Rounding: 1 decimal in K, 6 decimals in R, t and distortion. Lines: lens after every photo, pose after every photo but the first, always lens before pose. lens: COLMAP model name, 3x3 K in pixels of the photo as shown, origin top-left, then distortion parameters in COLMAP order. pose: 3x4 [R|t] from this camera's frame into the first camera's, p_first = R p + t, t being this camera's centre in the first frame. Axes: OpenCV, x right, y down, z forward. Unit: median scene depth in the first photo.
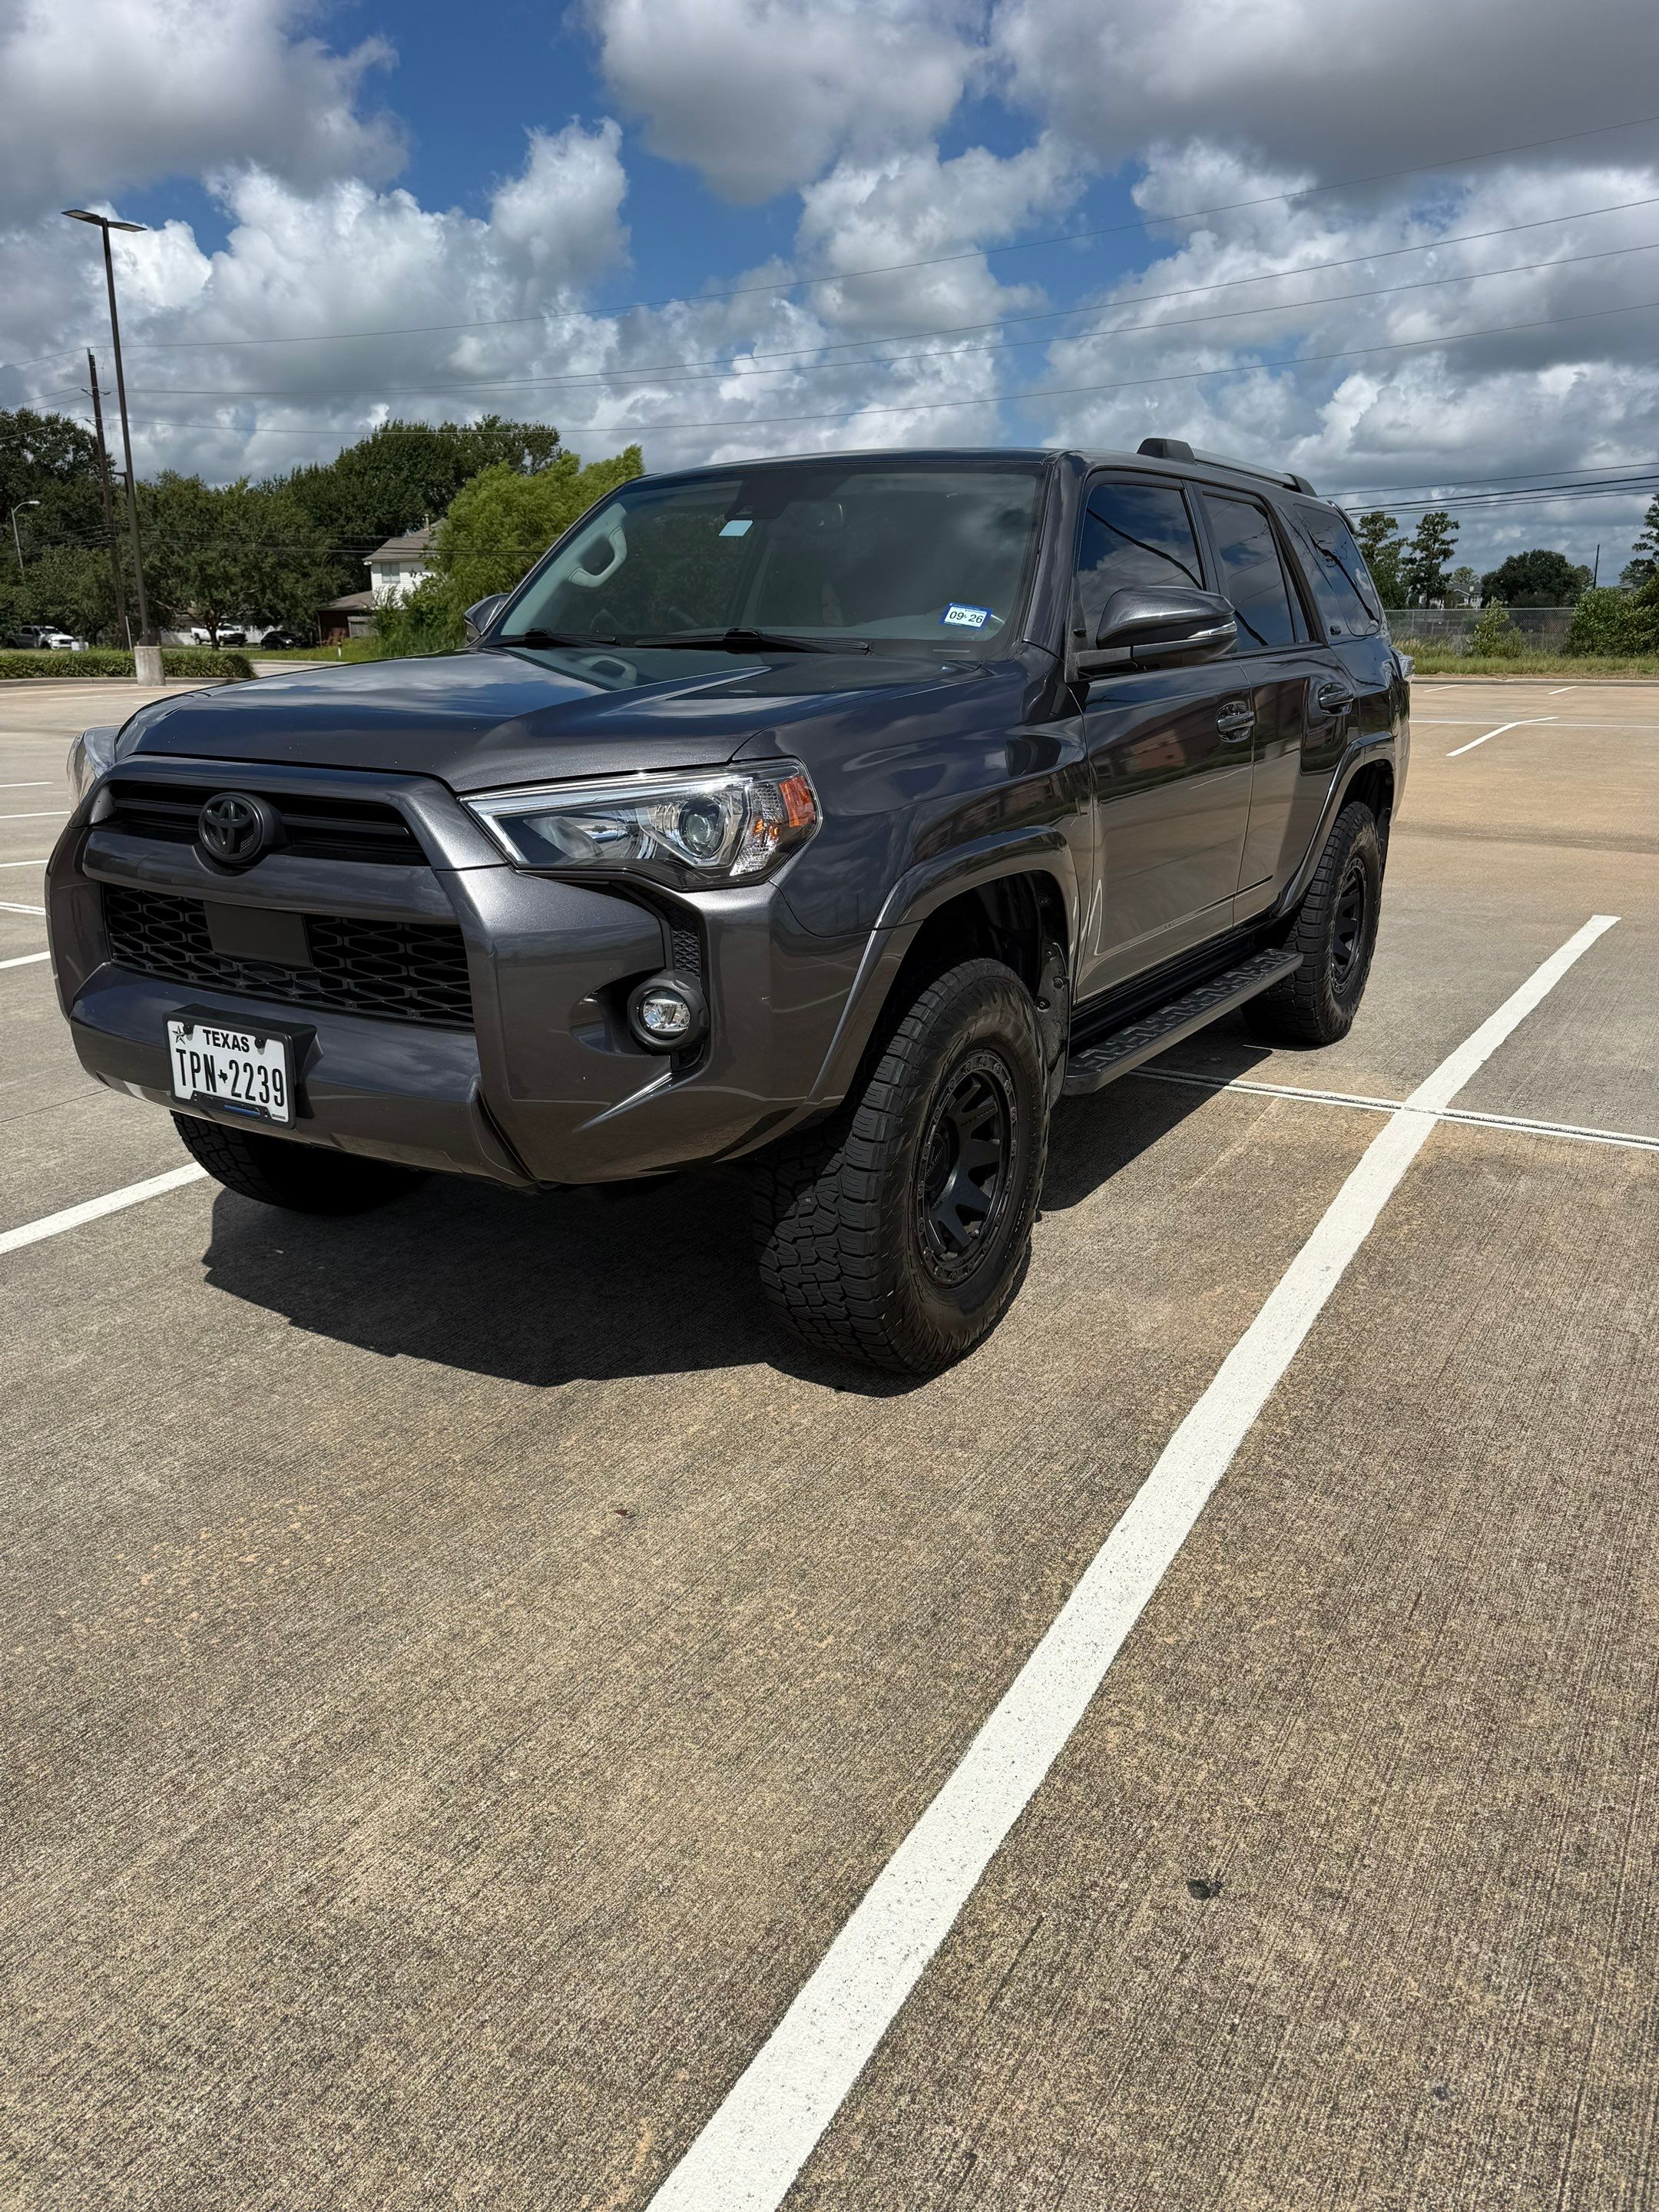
lens RADIAL K [[1598.8, 0, 829.5], [0, 1598.8, 1106.0], [0, 0, 1]] dist [0.199756, -0.500744]
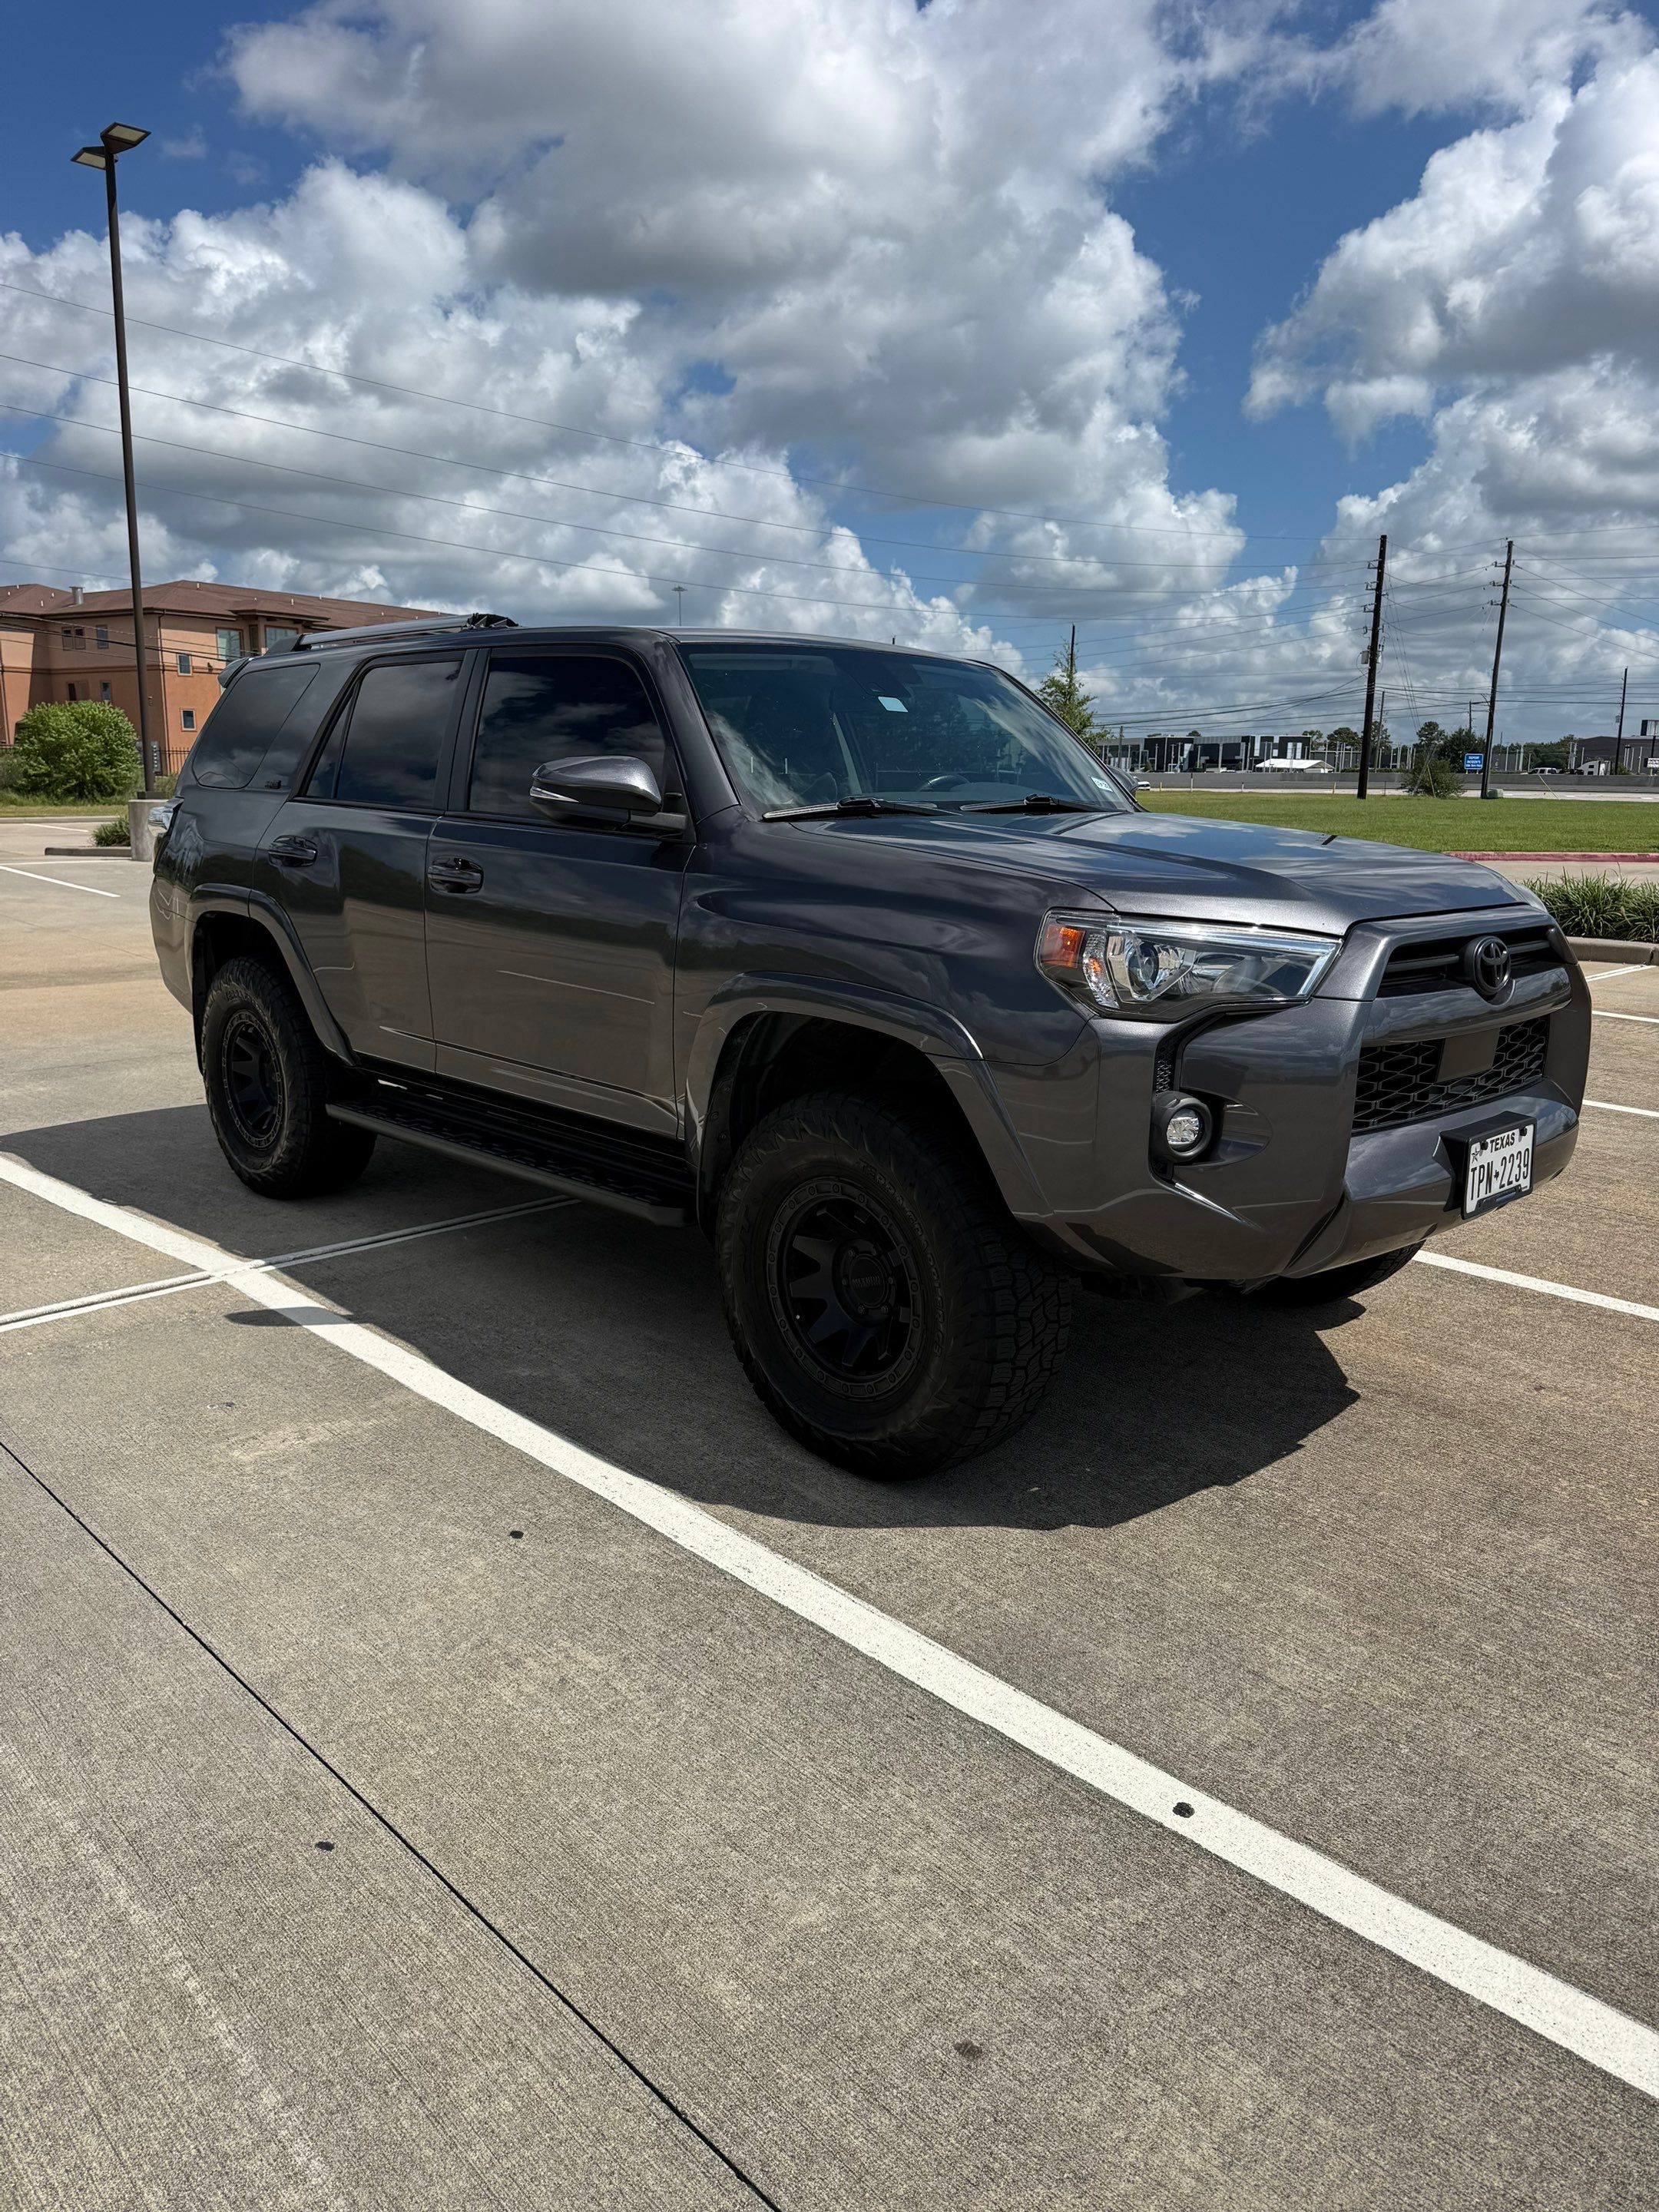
lens RADIAL K [[1598.8, 0, 829.5], [0, 1598.8, 1106.0], [0, 0, 1]] dist [0.199756, -0.500744]
pose [[0.237384, -0.198604, 0.950897, -1.365415], [0.274829, 0.952616, 0.130354, -0.300721], [-0.931728, 0.230390, 0.280718, 0.947547]]
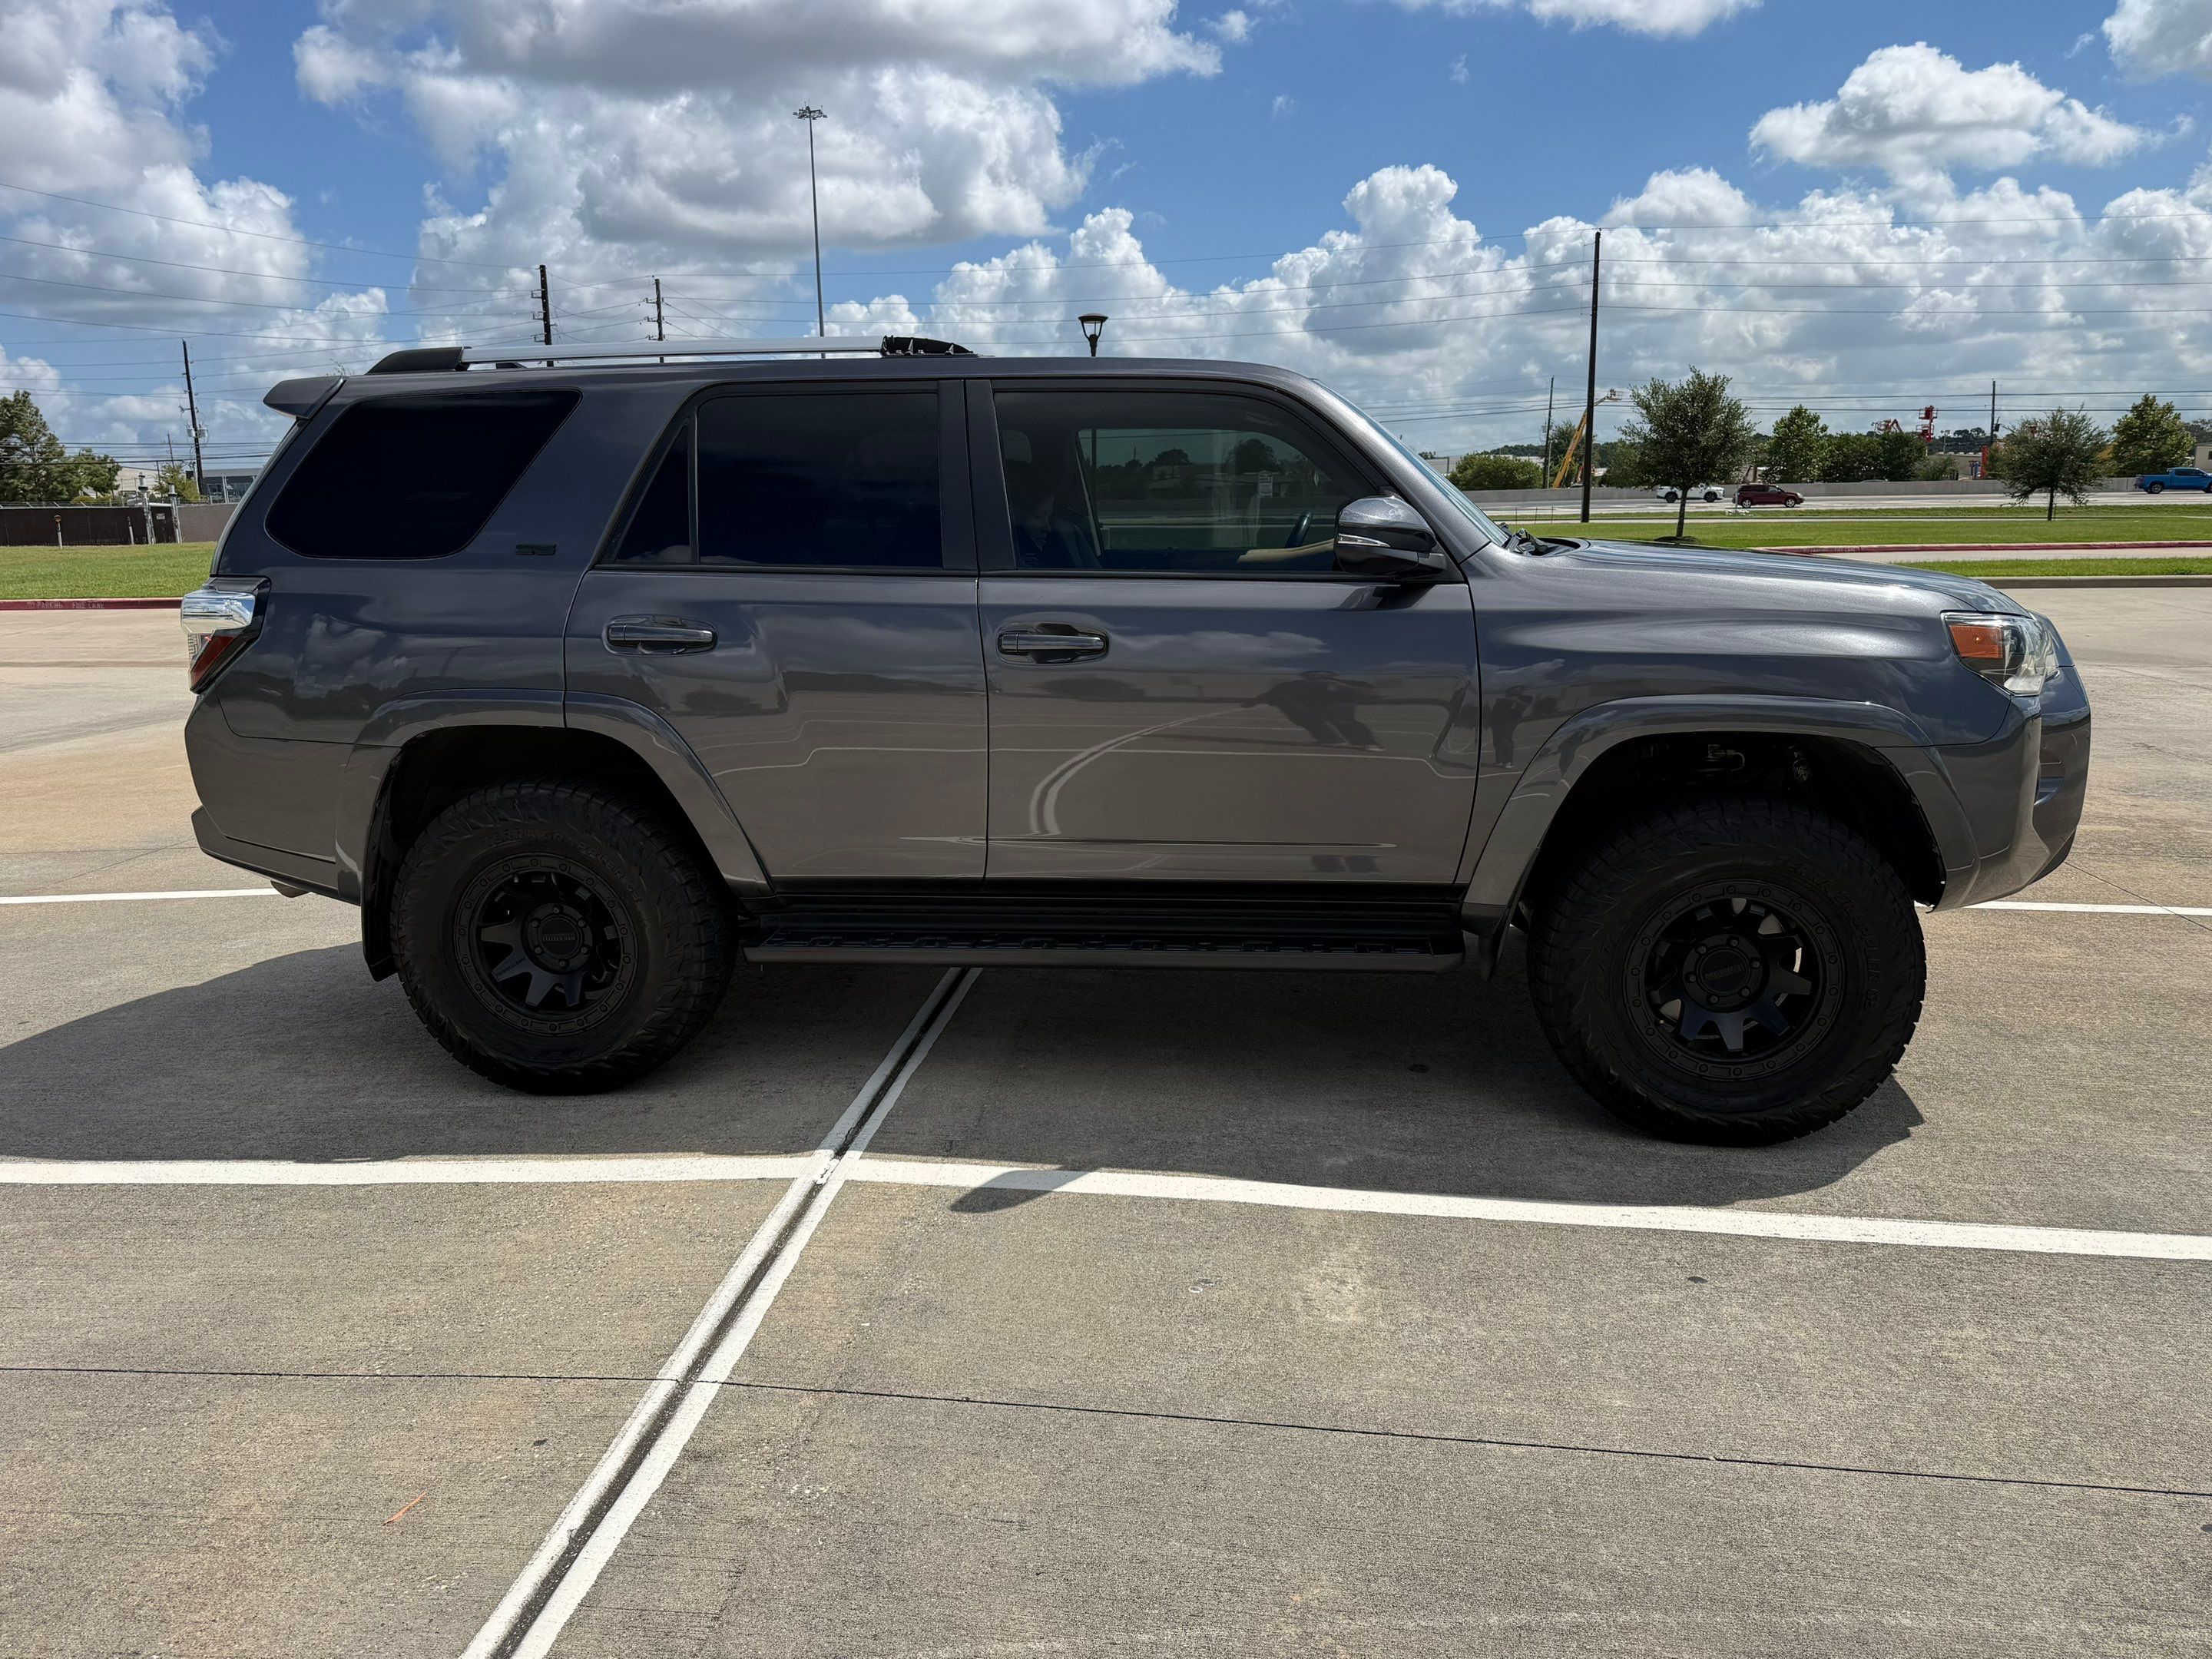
lens RADIAL K [[1617.1, 0, 1106.0], [0, 1617.1, 829.5], [0, 0, 1]] dist [0.093240, -0.135139]
pose [[-0.438843, -0.181003, 0.880145, -1.194138], [0.278443, 0.903895, 0.324720, -0.635350], [-0.854334, 0.387571, -0.346269, 1.979858]]
